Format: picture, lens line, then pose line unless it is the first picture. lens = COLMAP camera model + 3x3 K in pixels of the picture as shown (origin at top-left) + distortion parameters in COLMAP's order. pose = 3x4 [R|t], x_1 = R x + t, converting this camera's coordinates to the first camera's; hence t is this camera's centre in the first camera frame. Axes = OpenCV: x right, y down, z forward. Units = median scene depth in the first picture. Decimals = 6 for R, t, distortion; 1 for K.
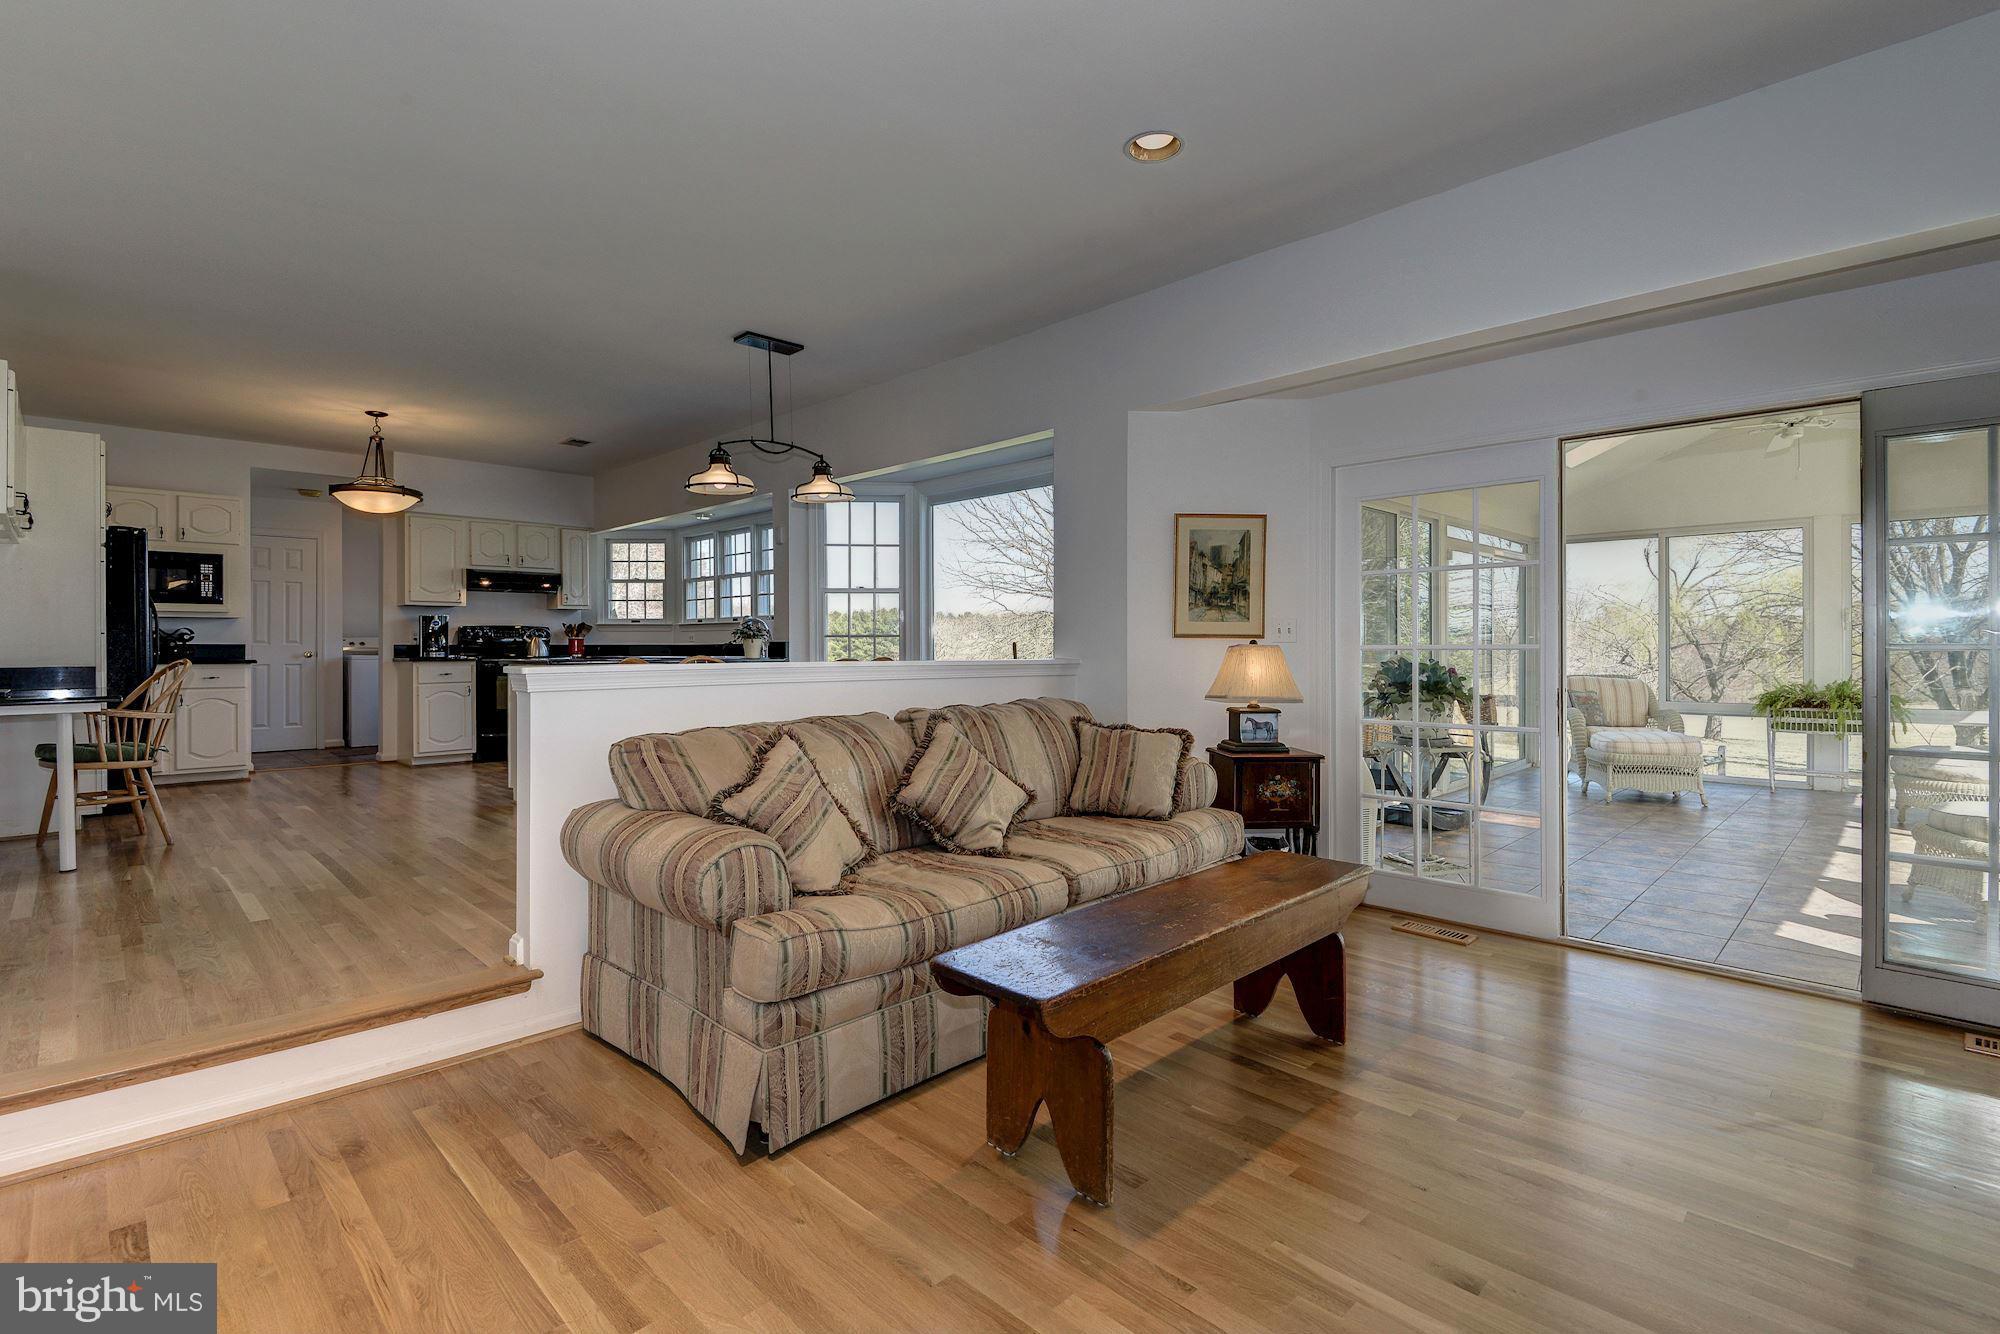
lens RADIAL K [[927.6, 0, 987.3], [0, 927.6, 644.5], [0, 0, 1]] dist [-0.000899, -0.003864]
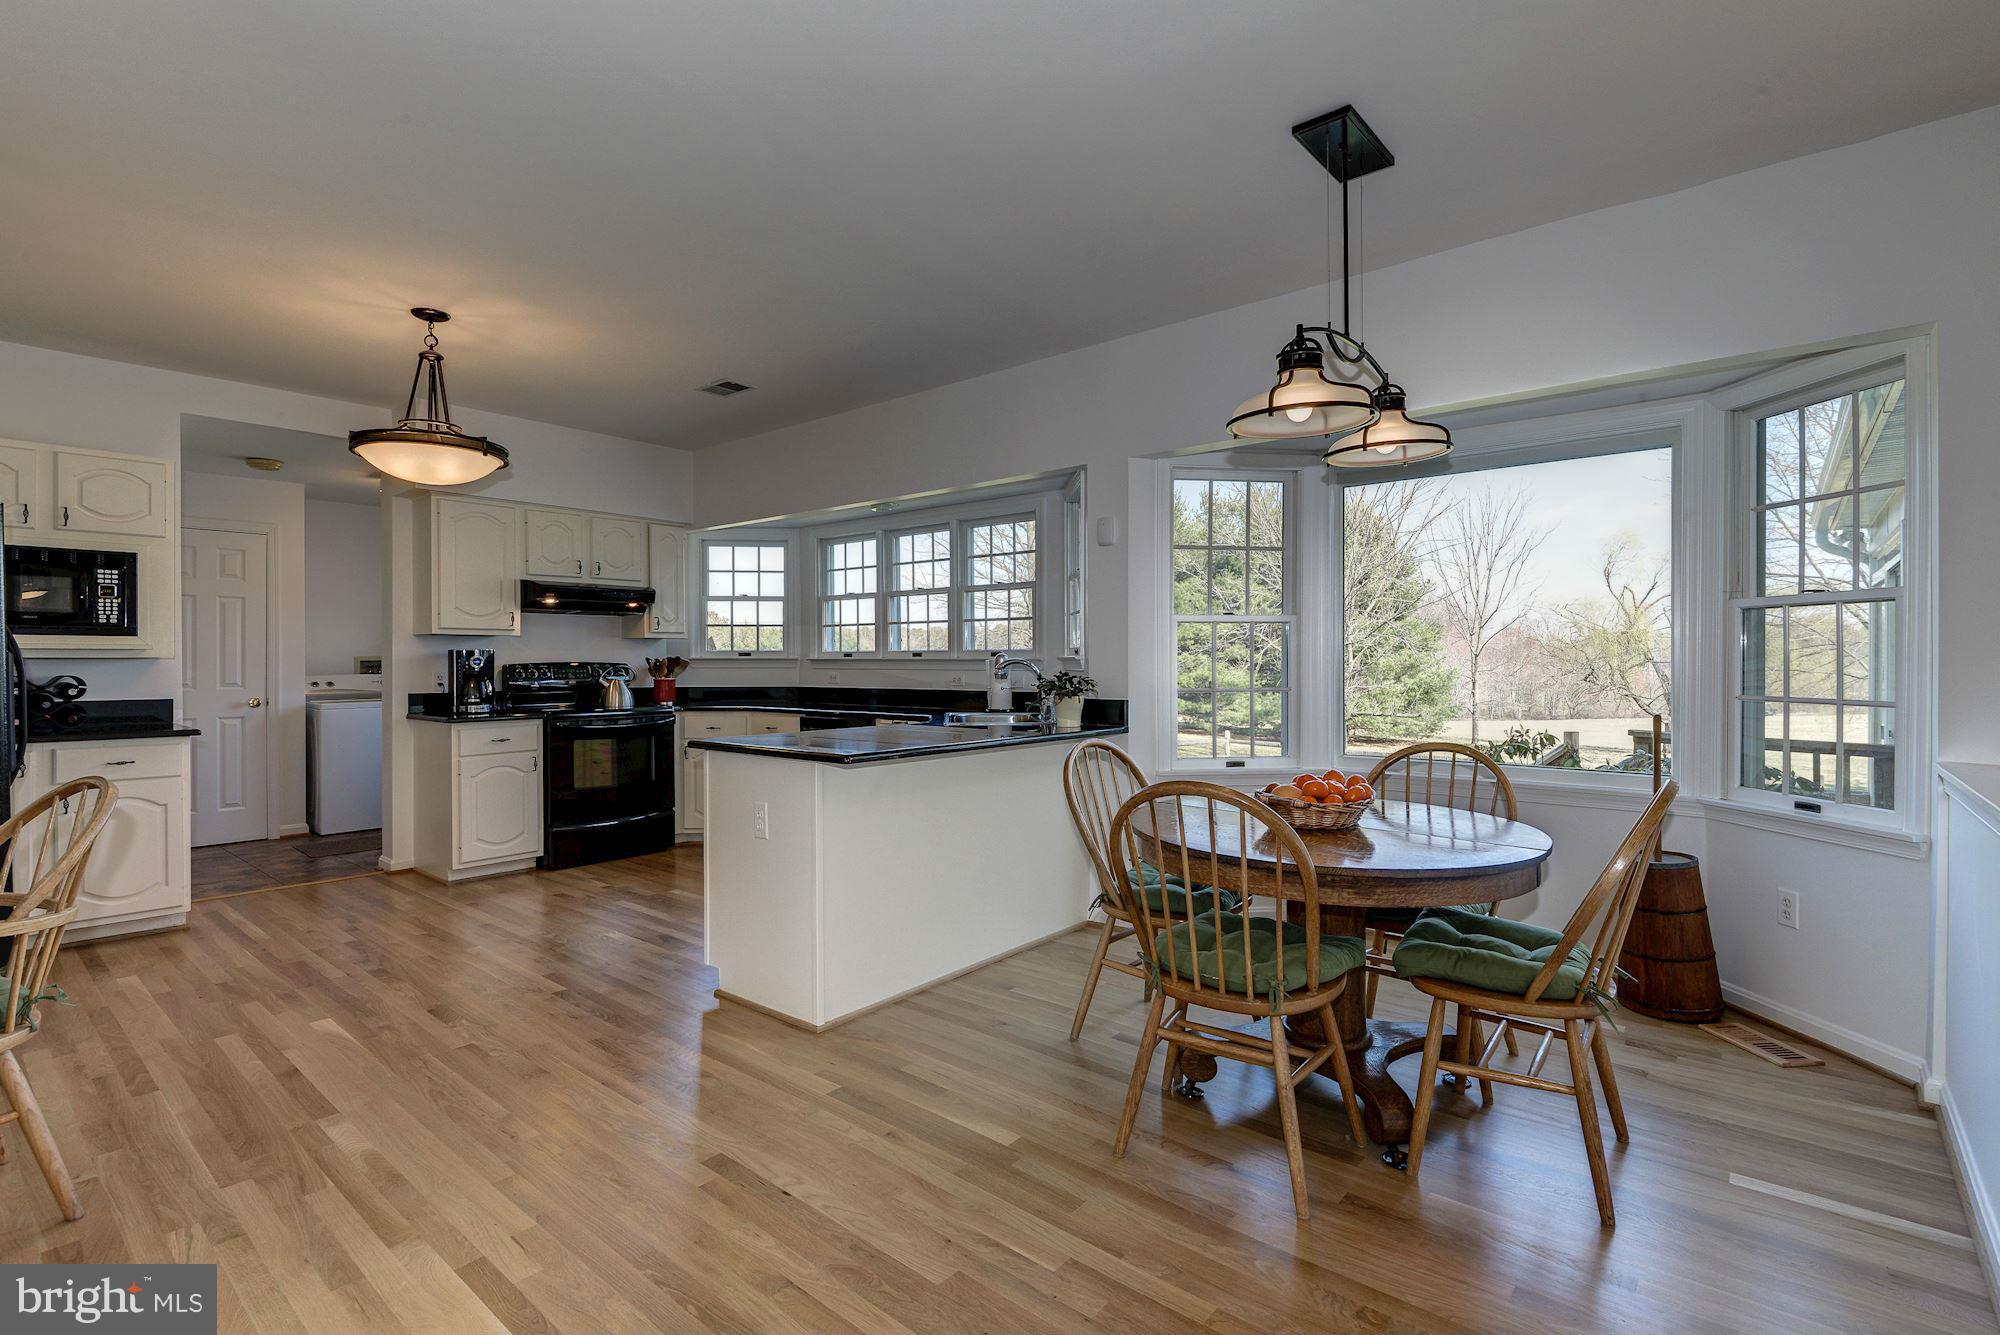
lens RADIAL K [[927.6, 0, 1020.0], [0, 927.6, 659.7], [0, 0, 1]] dist [-0.000899, -0.003864]
pose [[0.994744, -0.000857, 0.102391, -0.275162], [0.000819, 1.000000, 0.000417, -0.024104], [-0.102391, -0.000331, 0.994744, 0.298629]]
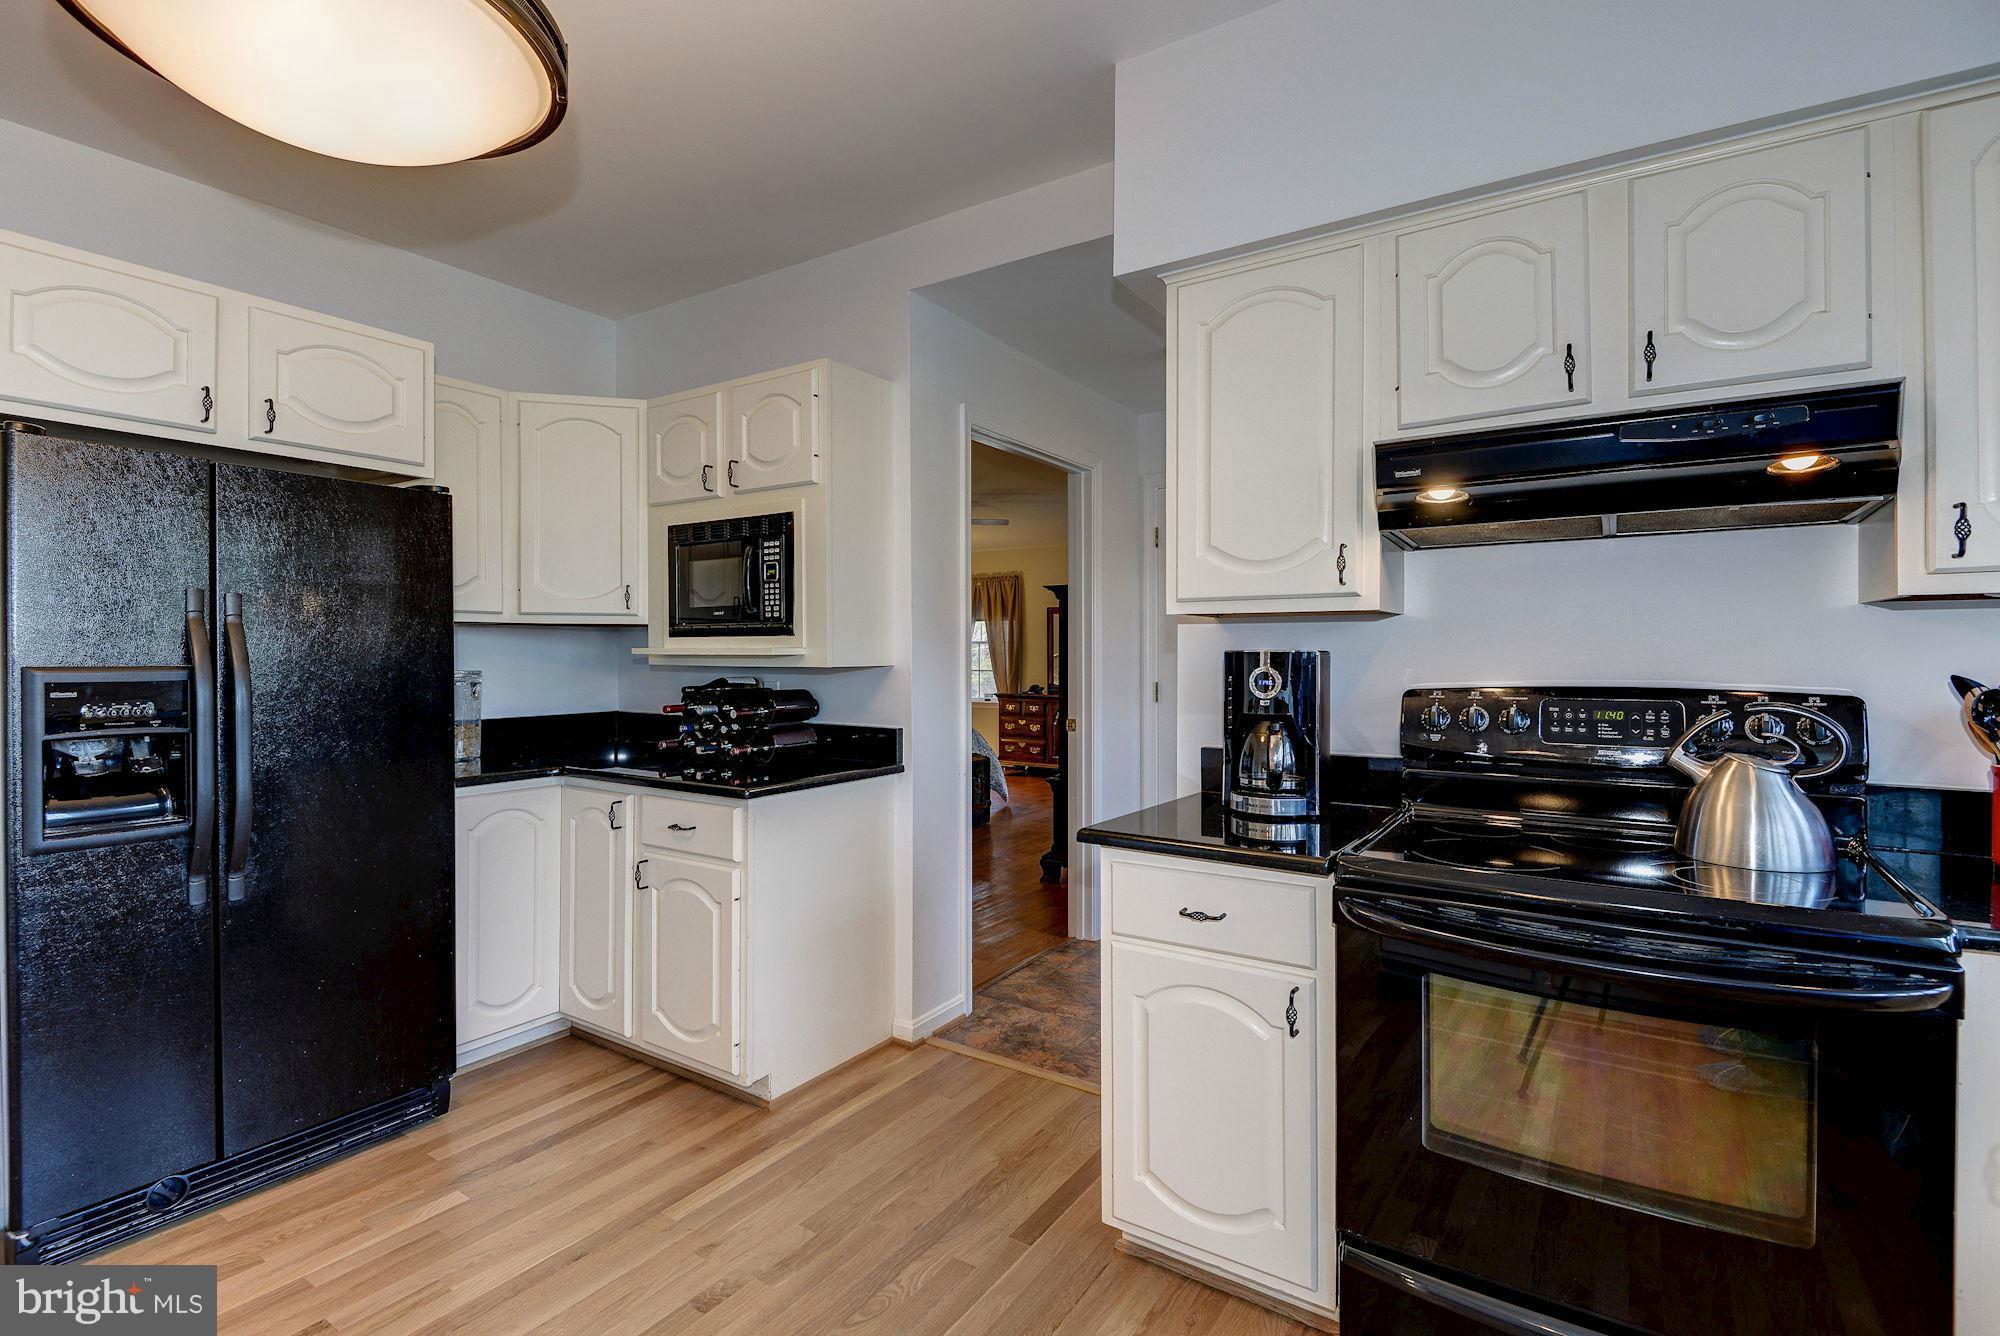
lens RADIAL K [[927.6, 0, 990.5], [0, 927.6, 648.3], [0, 0, 1]] dist [-0.000899, -0.003864]
pose [[0.181658, 0.004821, -0.983350, -0.360184], [0.006692, 0.999959, 0.006139, -0.034544], [0.983339, -0.007695, 0.181618, 0.879068]]
